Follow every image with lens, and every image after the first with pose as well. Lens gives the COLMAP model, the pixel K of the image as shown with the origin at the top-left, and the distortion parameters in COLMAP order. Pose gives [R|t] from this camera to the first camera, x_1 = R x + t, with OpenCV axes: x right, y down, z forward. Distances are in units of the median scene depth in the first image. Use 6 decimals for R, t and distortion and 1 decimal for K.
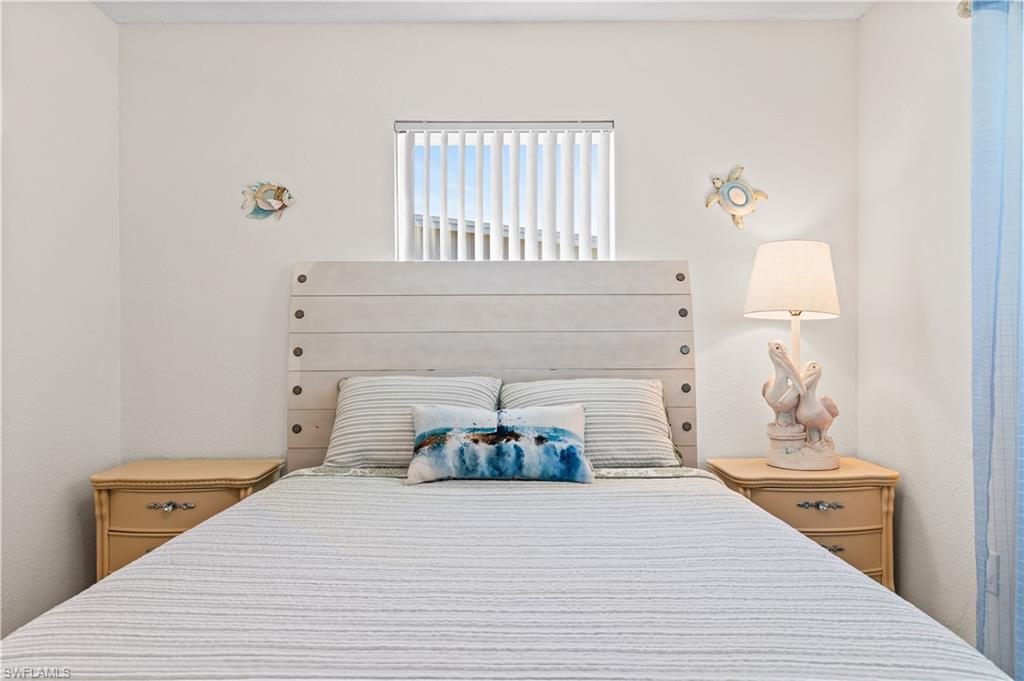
lens RADIAL K [[754.4, 0, 511.9], [0, 754.4, 343.6], [0, 0, 1]] dist [0.016092, 0.001969]
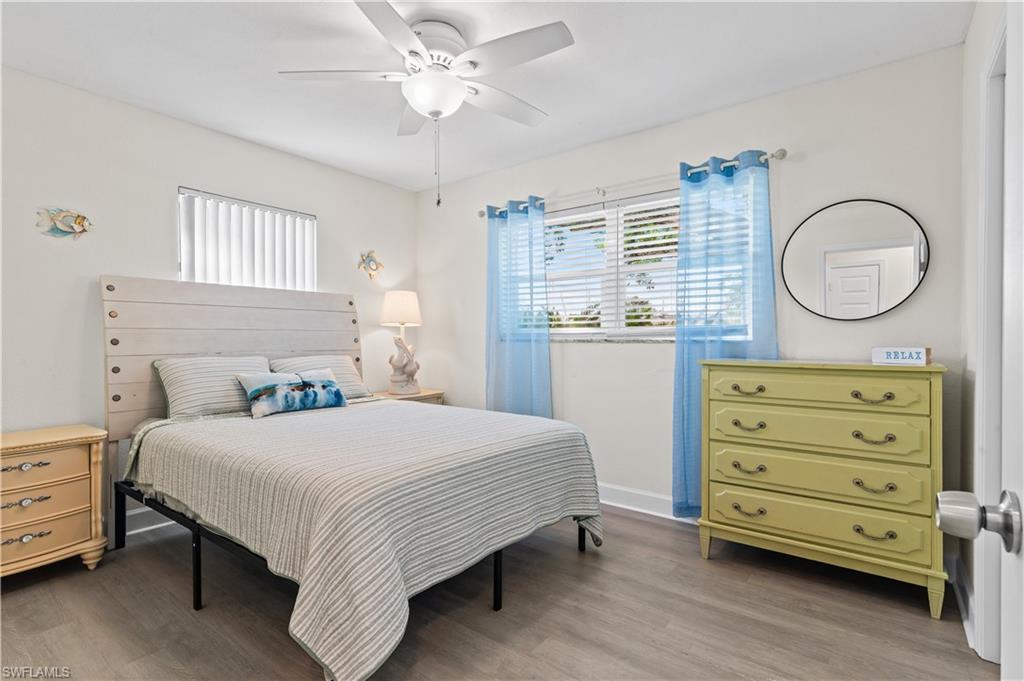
lens RADIAL K [[513.3, 0, 511.8], [0, 513.3, 340.1], [0, 0, 1]] dist [0.010629, -0.000636]
pose [[0.593826, 0.000156, 0.804594, -0.720201], [-0.002477, 0.999996, 0.001634, 0.005411], [-0.804590, -0.002963, 0.593824, -0.156846]]
